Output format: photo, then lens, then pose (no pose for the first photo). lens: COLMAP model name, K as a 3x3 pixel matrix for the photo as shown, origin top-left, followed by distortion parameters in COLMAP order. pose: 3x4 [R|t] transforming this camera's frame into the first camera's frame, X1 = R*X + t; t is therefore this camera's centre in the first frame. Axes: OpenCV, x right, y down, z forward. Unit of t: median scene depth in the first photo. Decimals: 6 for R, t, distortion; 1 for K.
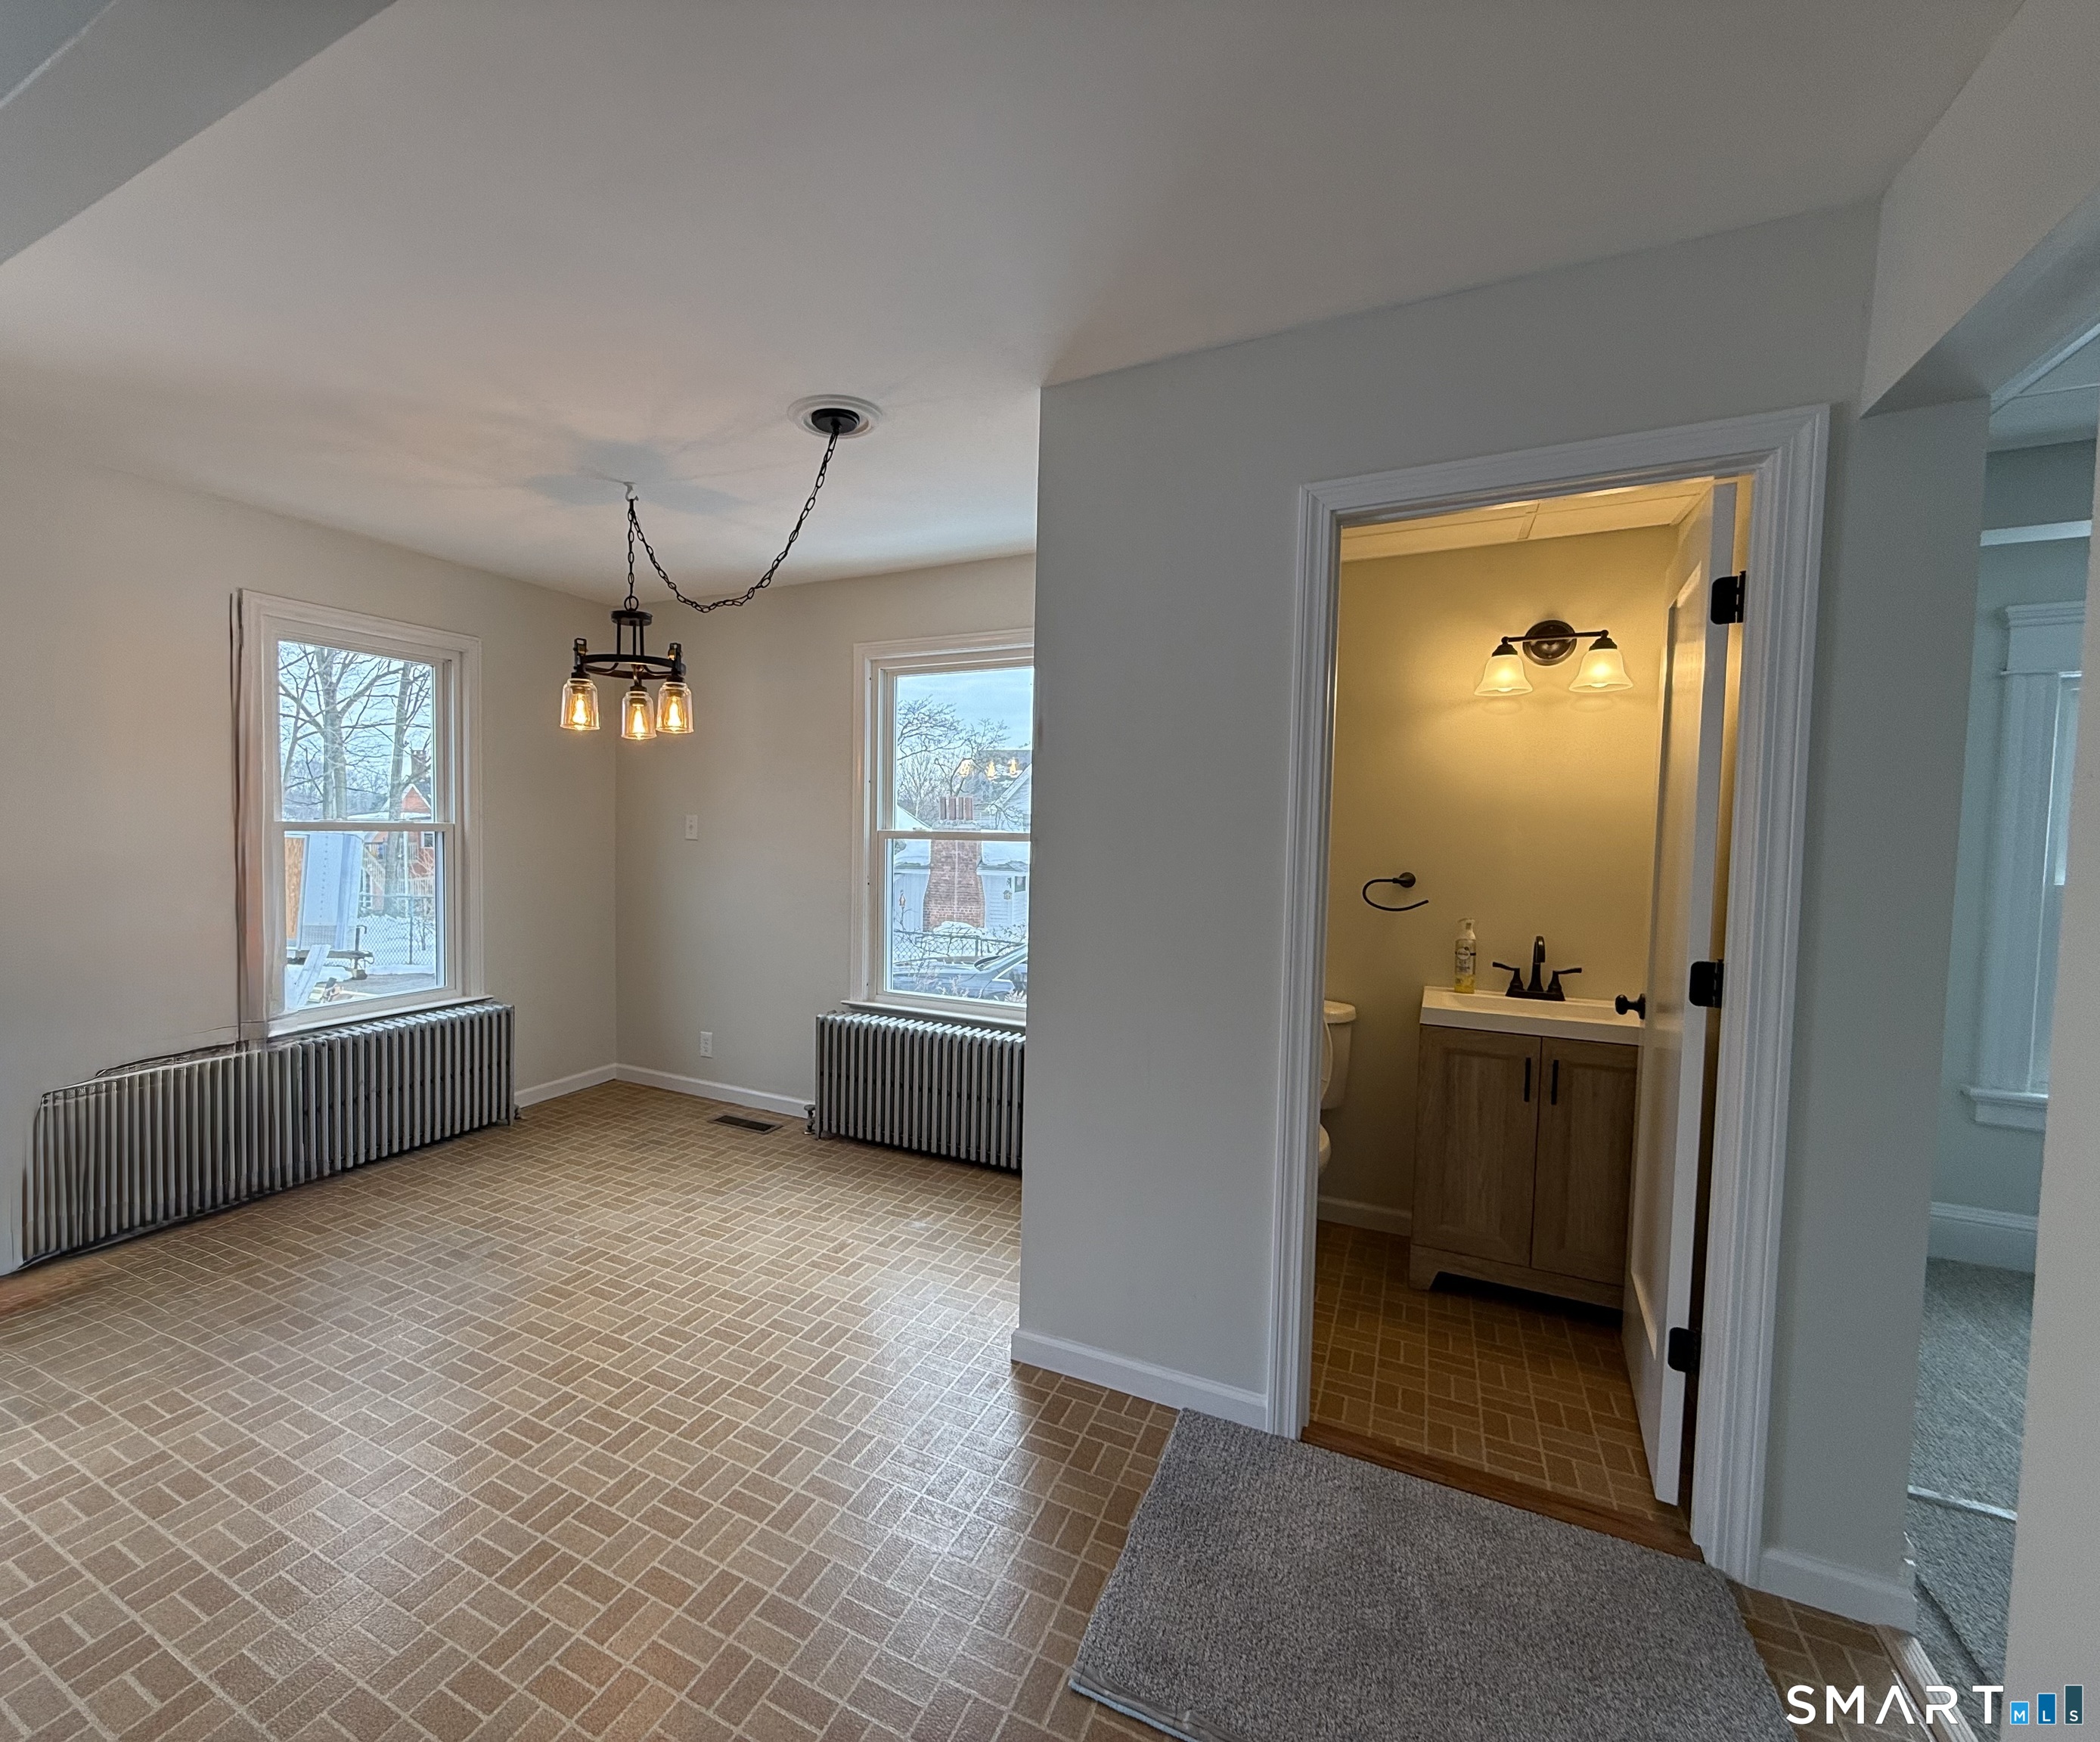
lens RADIAL K [[914.1, 0, 953.7], [0, 914.1, 908.7], [0, 0, 1]] dist [-0.003084, 0.000477]
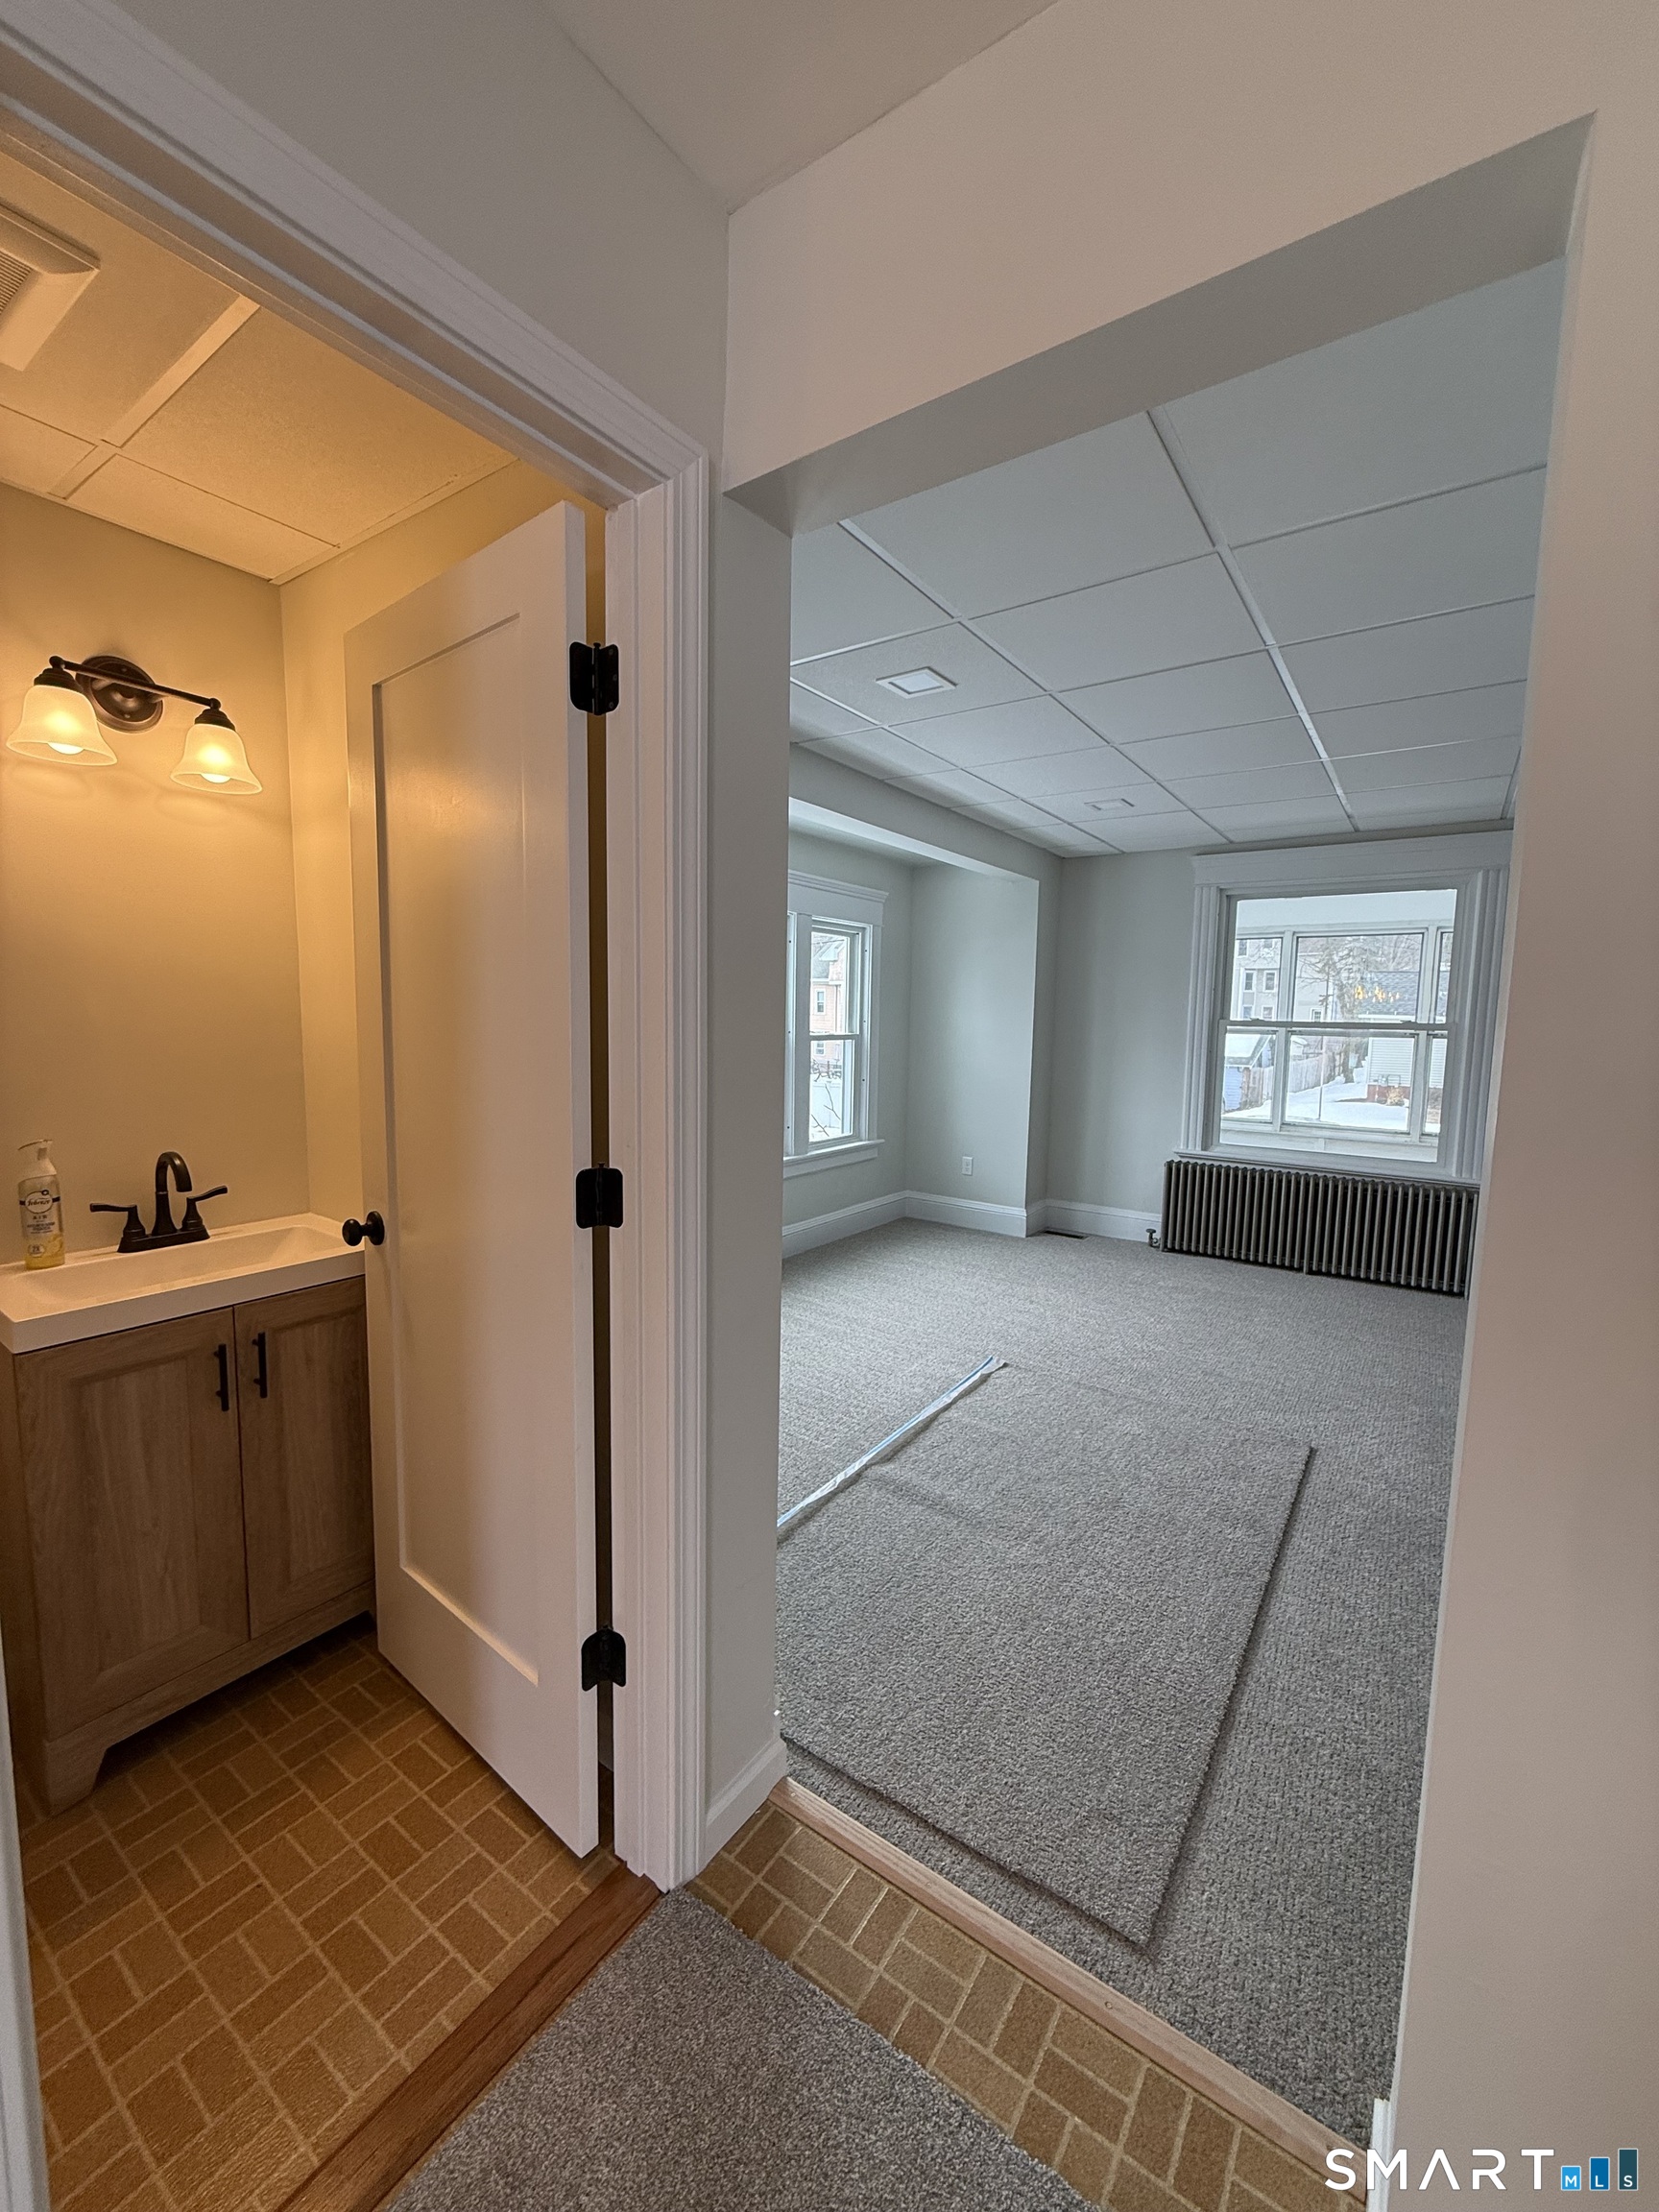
lens RADIAL K [[879.4, 0, 808.6], [0, 879.4, 1098.3], [0, 0, 1]] dist [-0.003148, 0.000915]
pose [[0.142689, -0.107291, 0.983935, 0.091091], [0.072318, 0.992580, 0.097746, -0.037145], [-0.987122, 0.057209, 0.149389, 0.455182]]
